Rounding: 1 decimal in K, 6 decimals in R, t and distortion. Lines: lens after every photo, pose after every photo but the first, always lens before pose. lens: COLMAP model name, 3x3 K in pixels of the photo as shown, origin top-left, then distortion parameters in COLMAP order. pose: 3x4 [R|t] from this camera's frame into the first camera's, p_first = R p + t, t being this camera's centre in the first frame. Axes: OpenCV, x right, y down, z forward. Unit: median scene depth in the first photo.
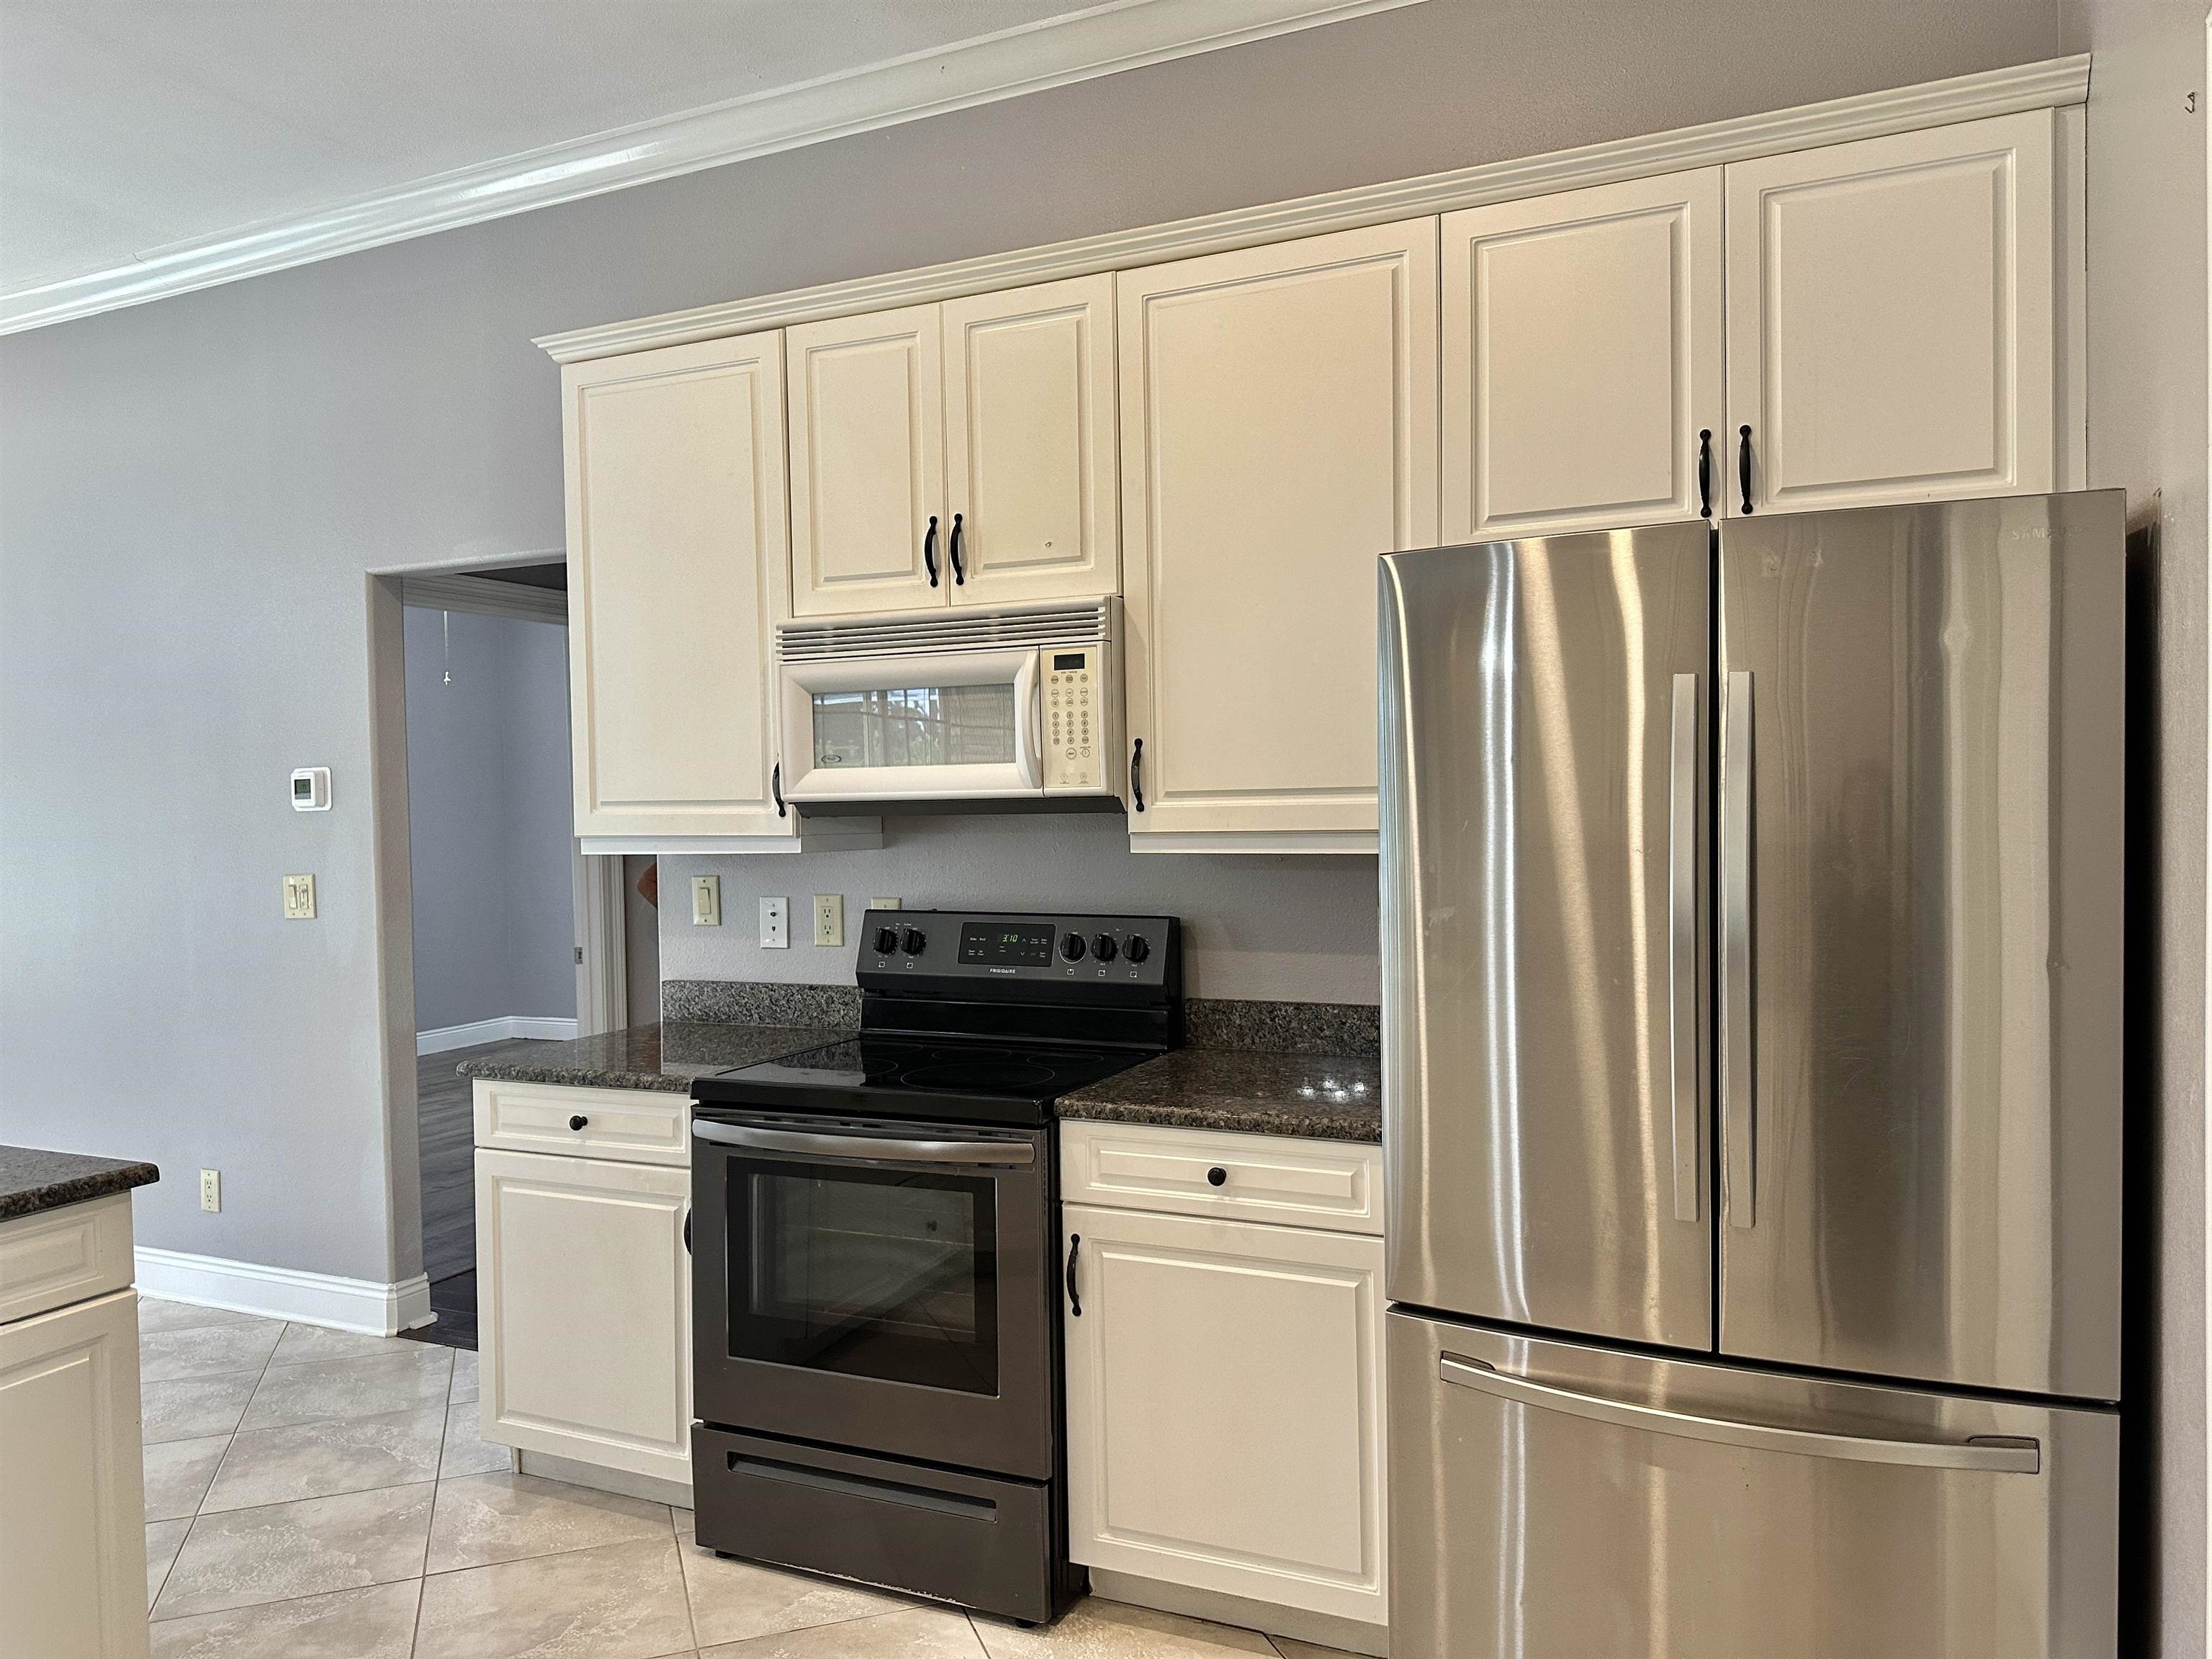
lens RADIAL K [[1564.5, 0, 1113.1], [0, 1564.5, 838.3], [0, 0, 1]] dist [0.090659, -0.118786]
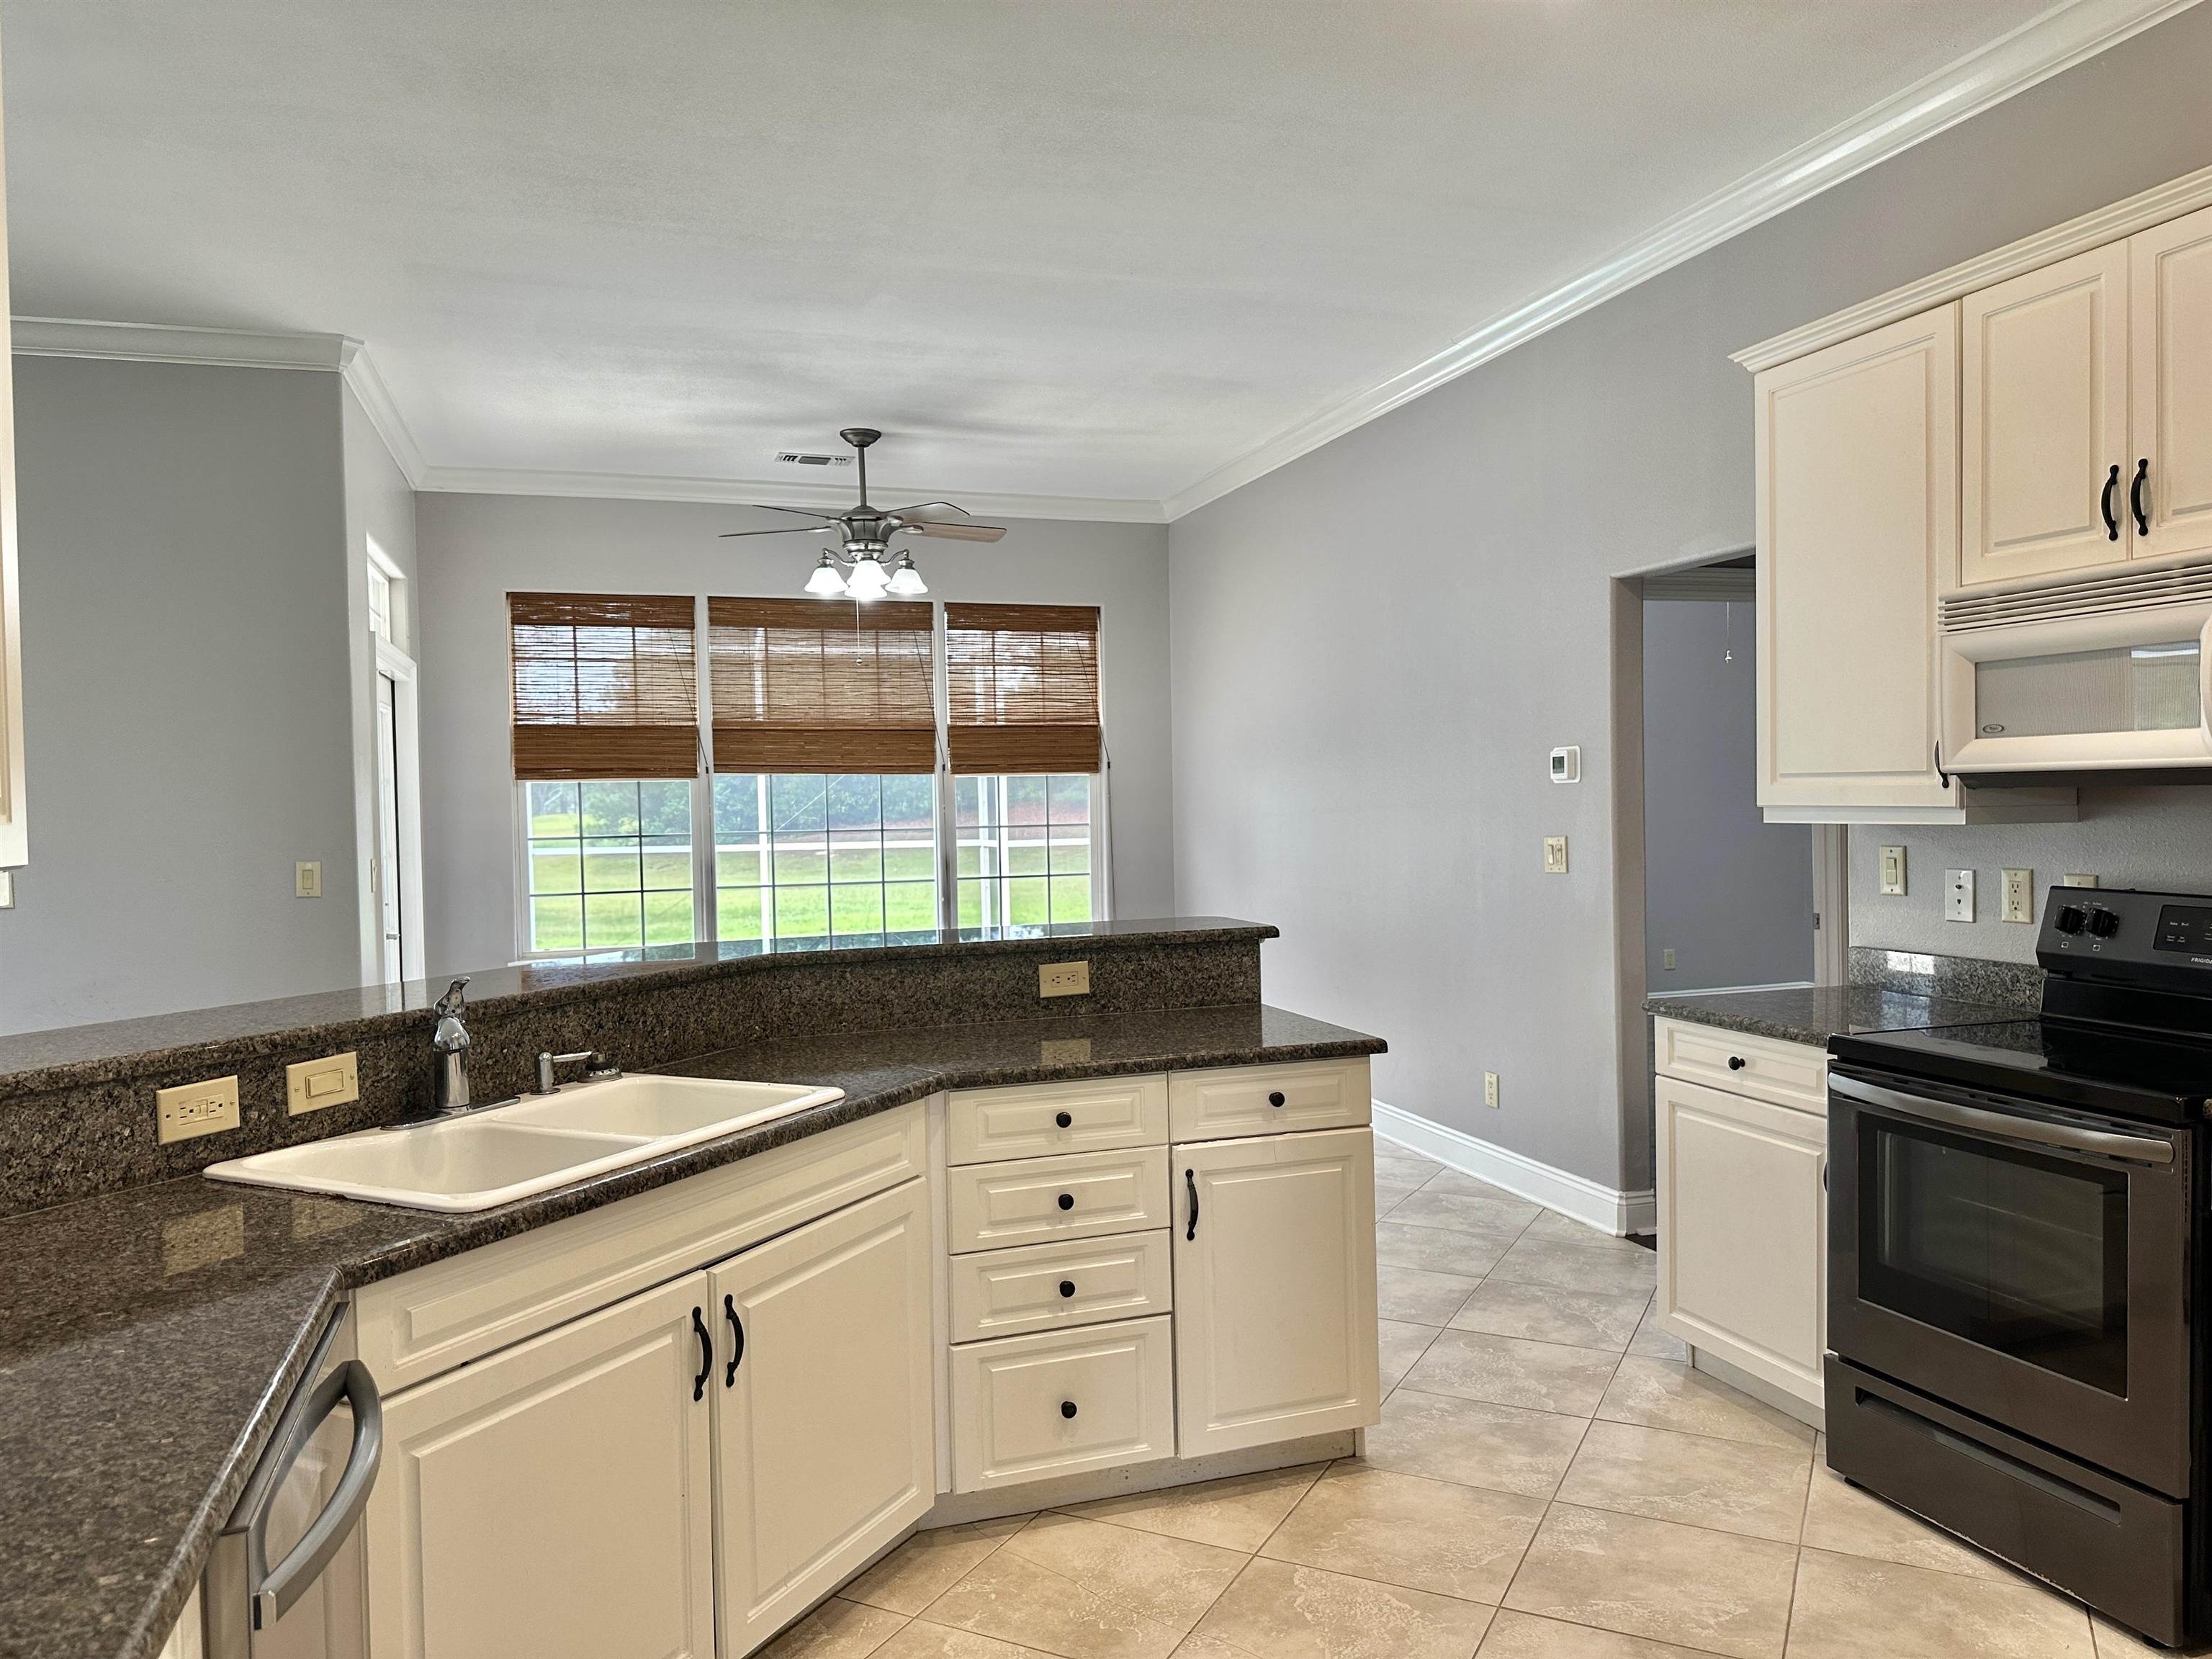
lens RADIAL K [[1550.7, 0, 1108.9], [0, 1550.7, 838.1], [0, 0, 1]] dist [0.109518, -0.126562]
pose [[0.688843, 0.024767, -0.724487, 0.151539], [-0.011563, 0.999664, 0.023179, 0.001132], [0.724818, -0.007589, 0.688899, -0.076653]]
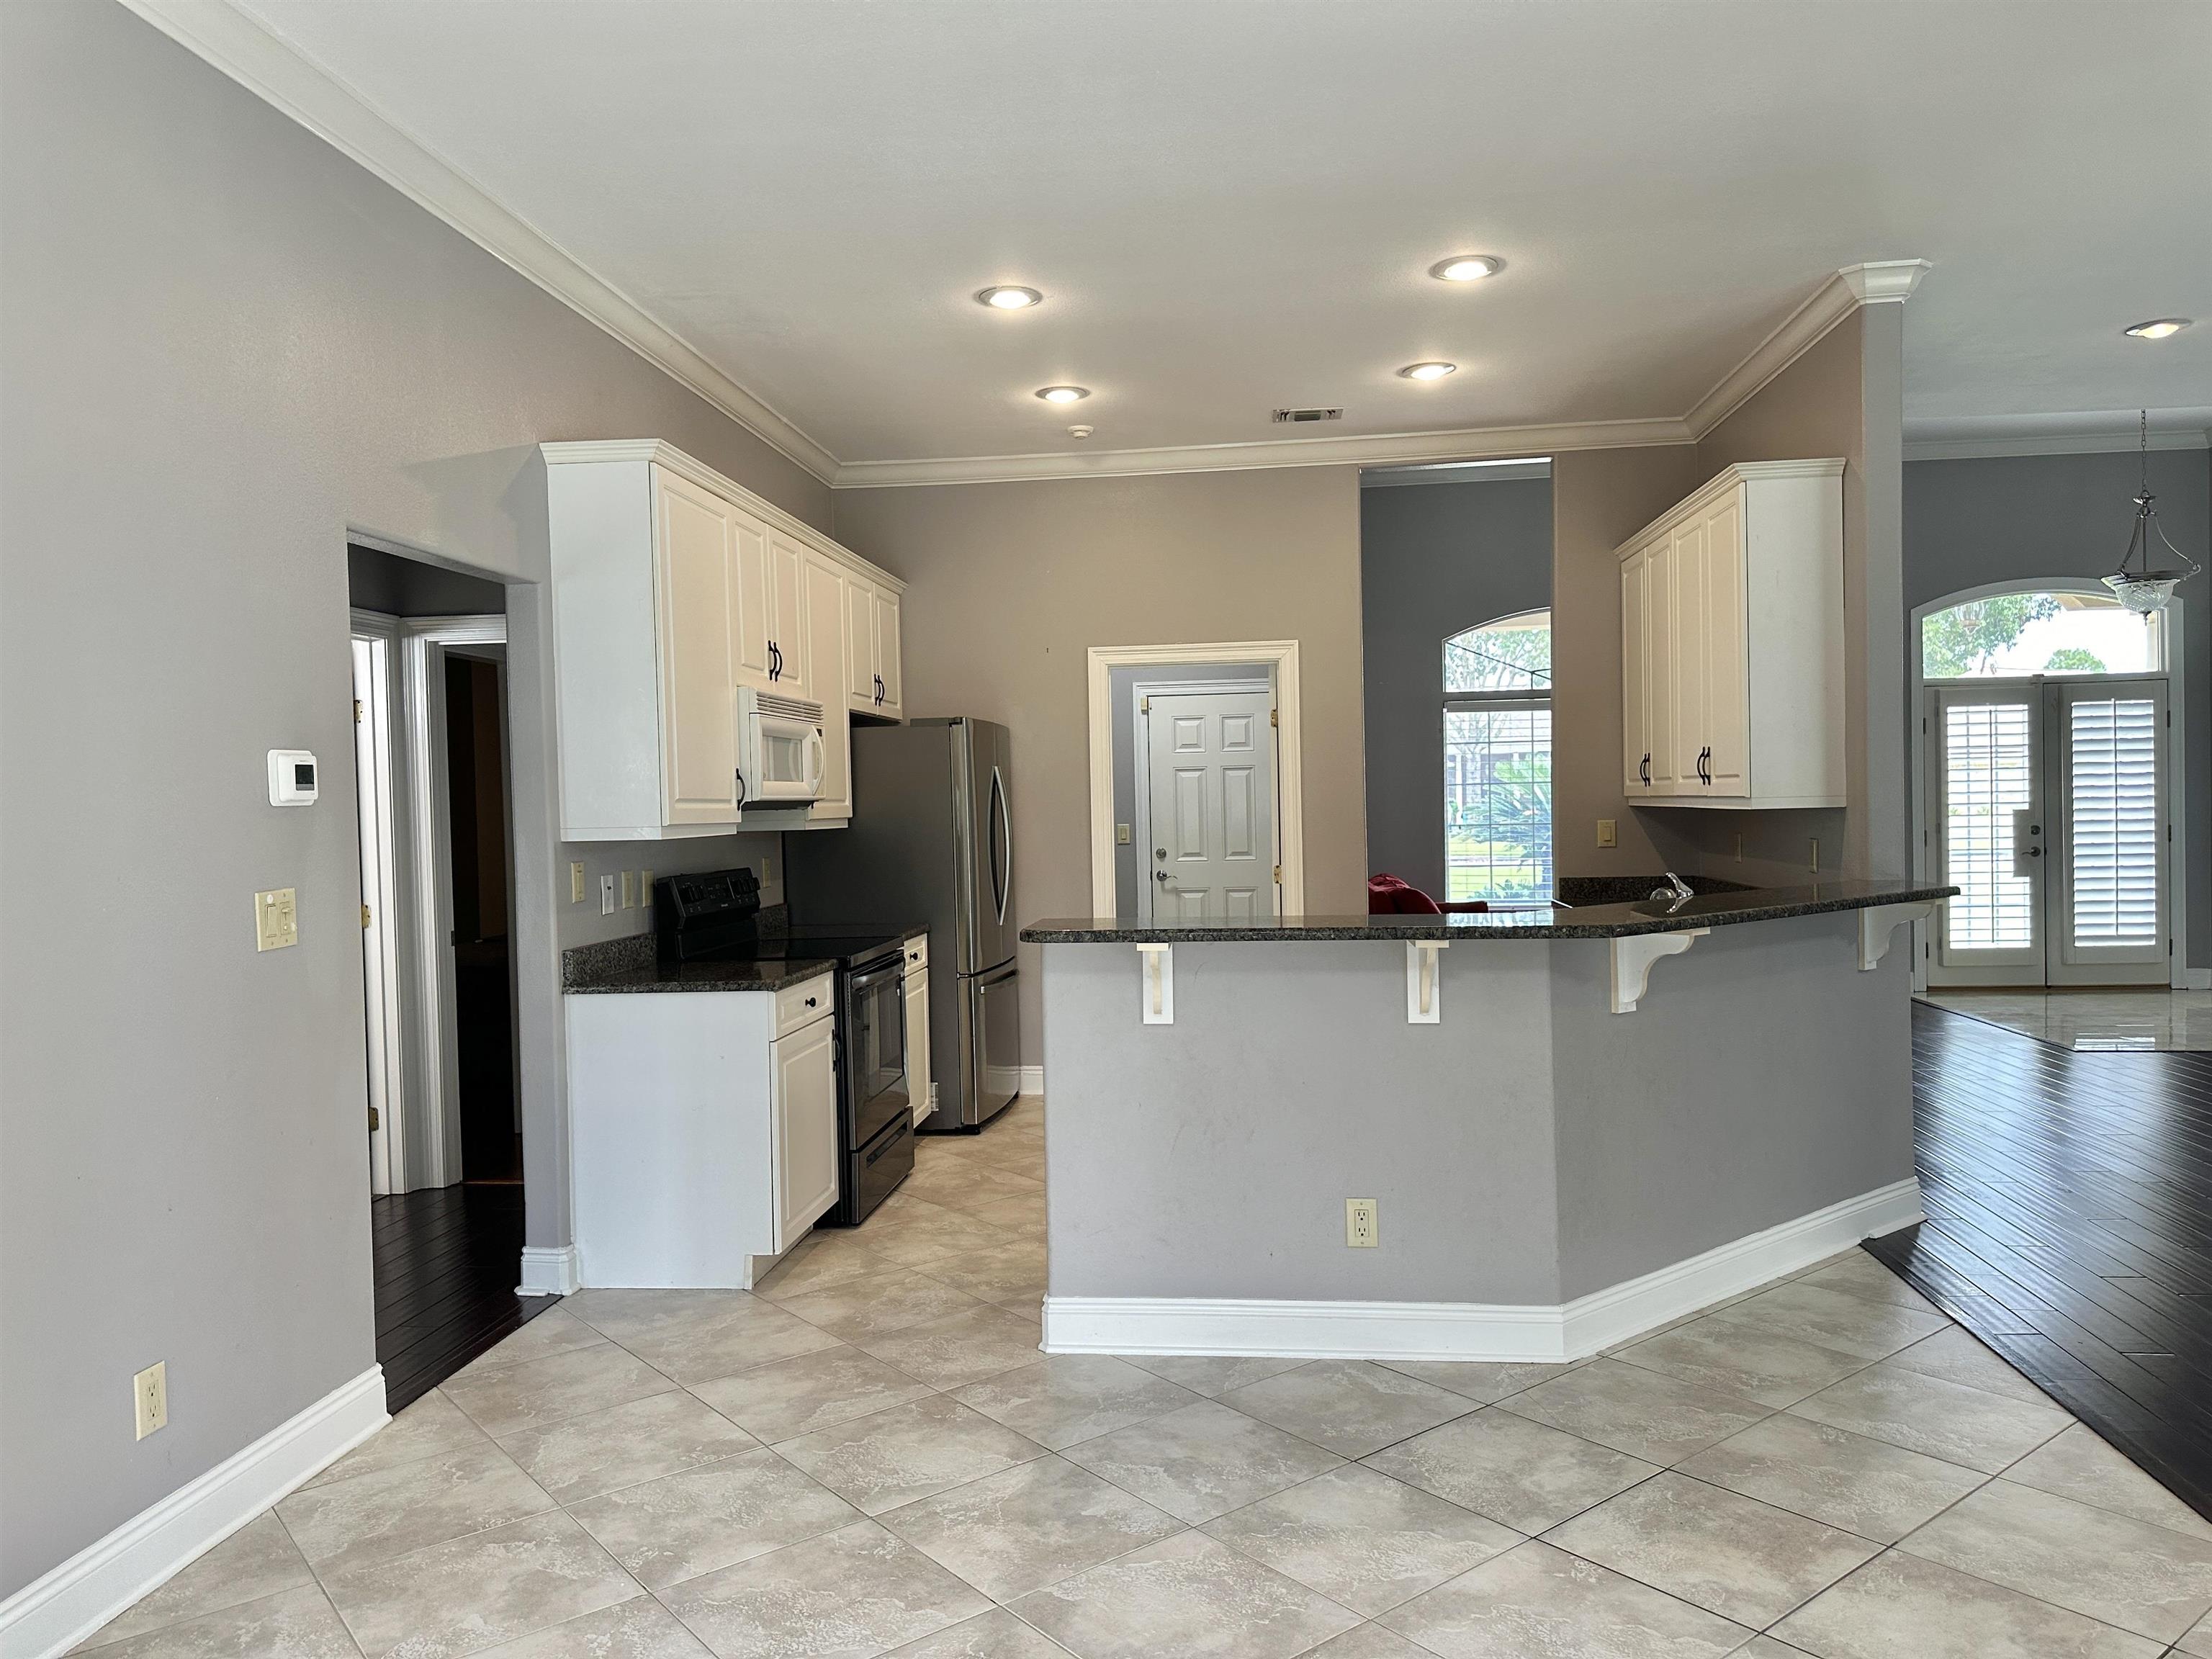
lens RADIAL K [[1536.3, 0, 1101.7], [0, 1536.3, 830.9], [0, 0, 1]] dist [0.001384, -0.000509]
pose [[-0.316344, 0.010993, 0.948581, -1.849532], [0.060871, 0.998107, 0.008733, 0.016882], [-0.946690, 0.060504, -0.316414, 1.191294]]
